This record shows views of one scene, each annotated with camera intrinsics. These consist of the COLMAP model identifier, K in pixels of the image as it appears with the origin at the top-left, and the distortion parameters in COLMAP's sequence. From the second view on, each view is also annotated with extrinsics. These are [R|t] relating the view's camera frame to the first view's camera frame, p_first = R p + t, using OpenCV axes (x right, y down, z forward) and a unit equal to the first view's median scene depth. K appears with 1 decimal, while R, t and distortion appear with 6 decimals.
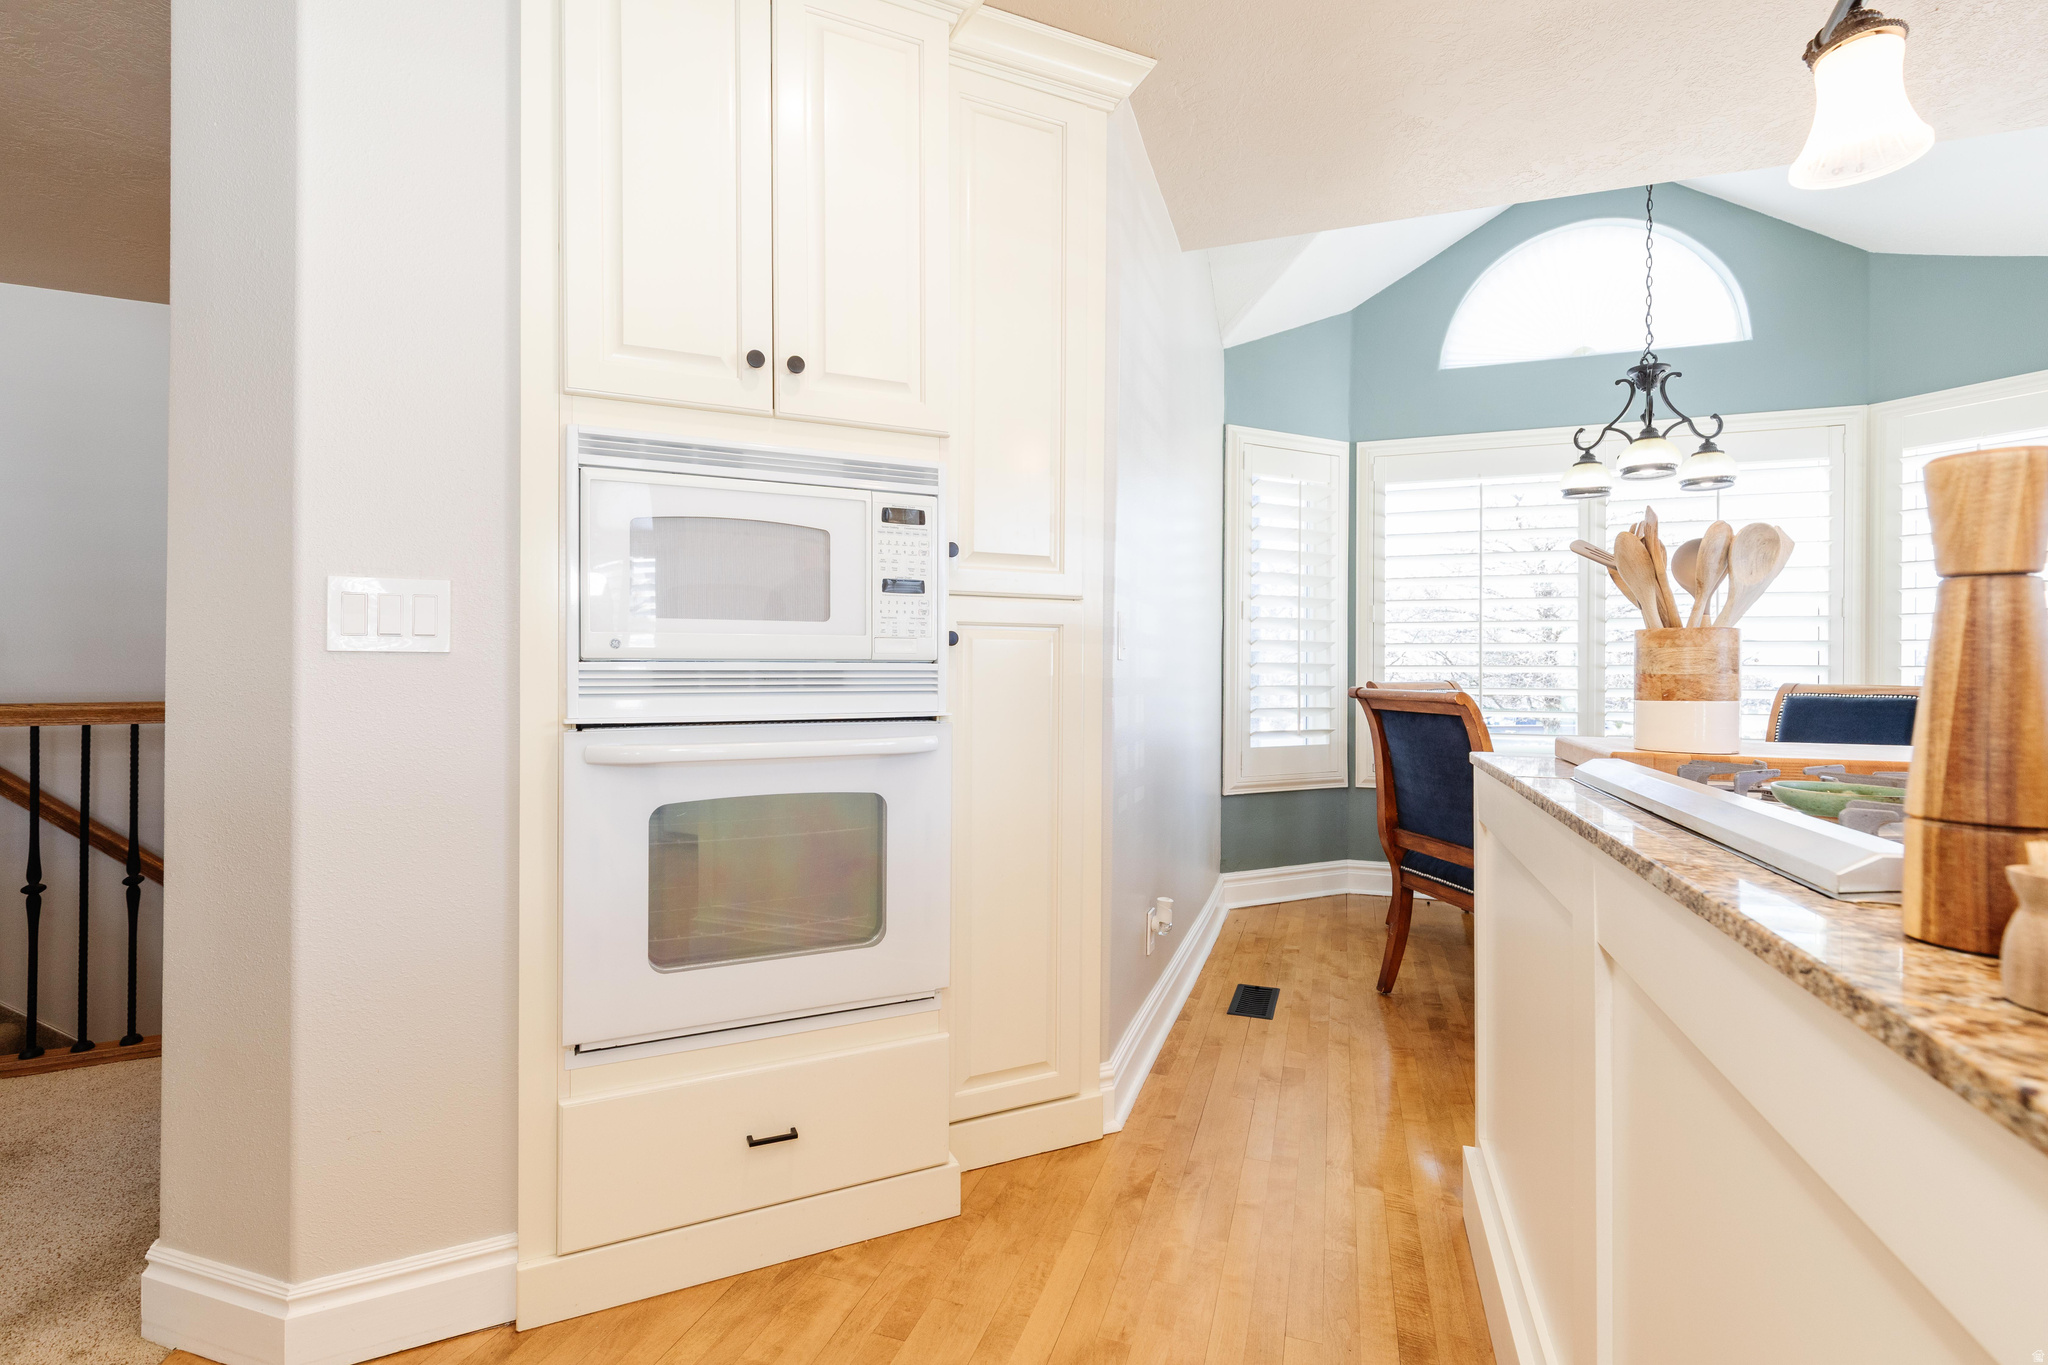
lens RADIAL K [[954.4, 0, 1023.3], [0, 954.4, 671.1], [0, 0, 1]] dist [0.003120, 0.000512]
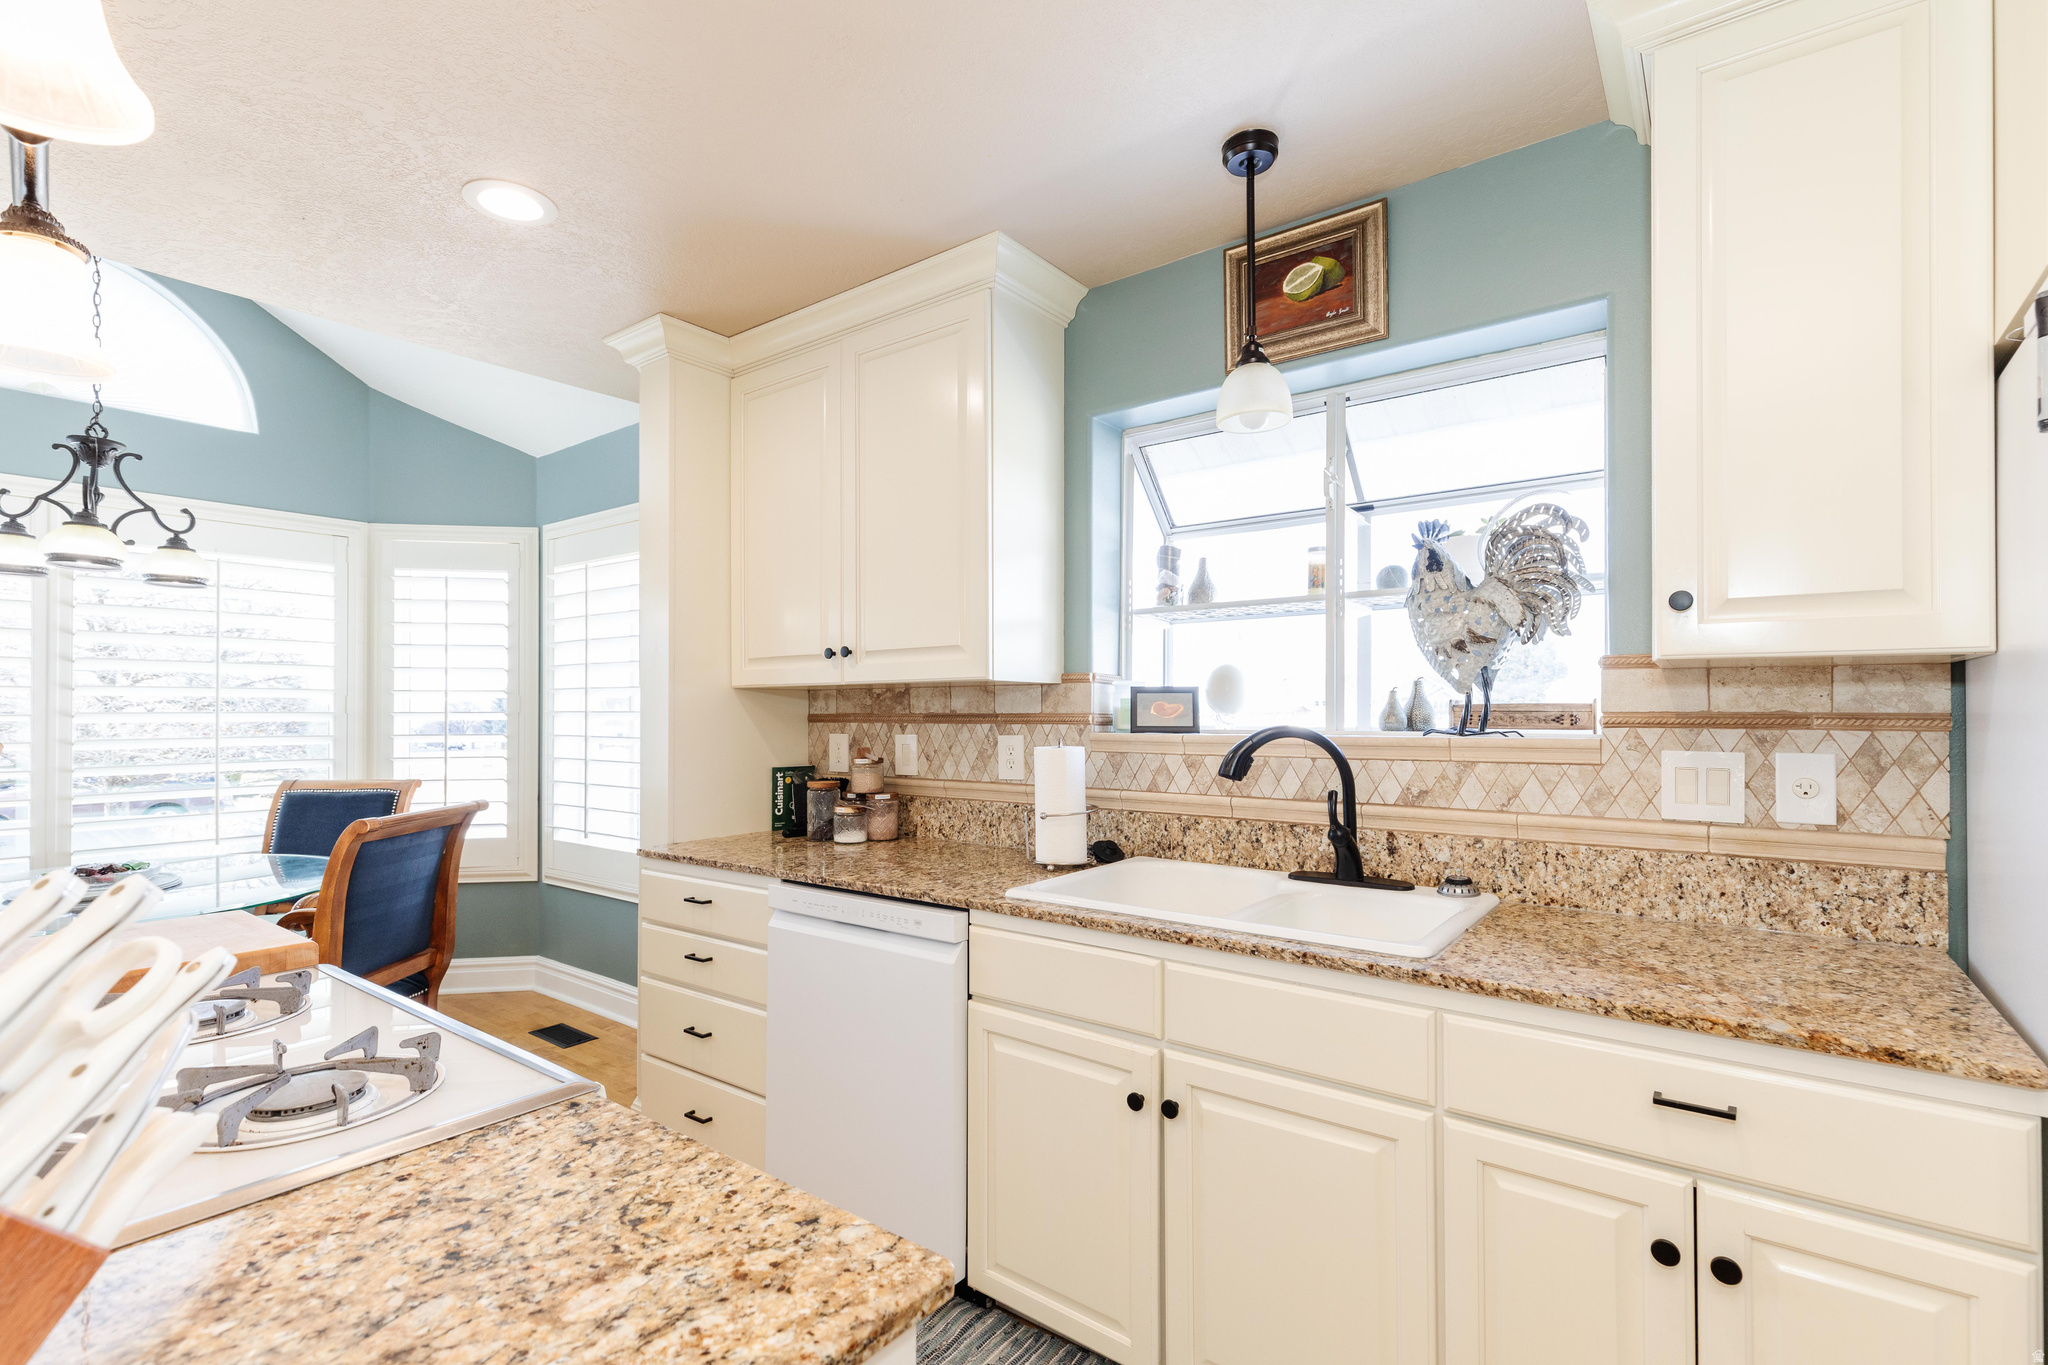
lens RADIAL K [[924.9, 0, 1037.6], [0, 924.9, 701.4], [0, 0, 1]] dist [0.003526, 0.000711]
pose [[0.306537, 0.005167, 0.951845, 0.108628], [0.006239, 0.999953, -0.007437, -0.066716], [-0.951838, 0.008218, 0.306490, -0.083479]]
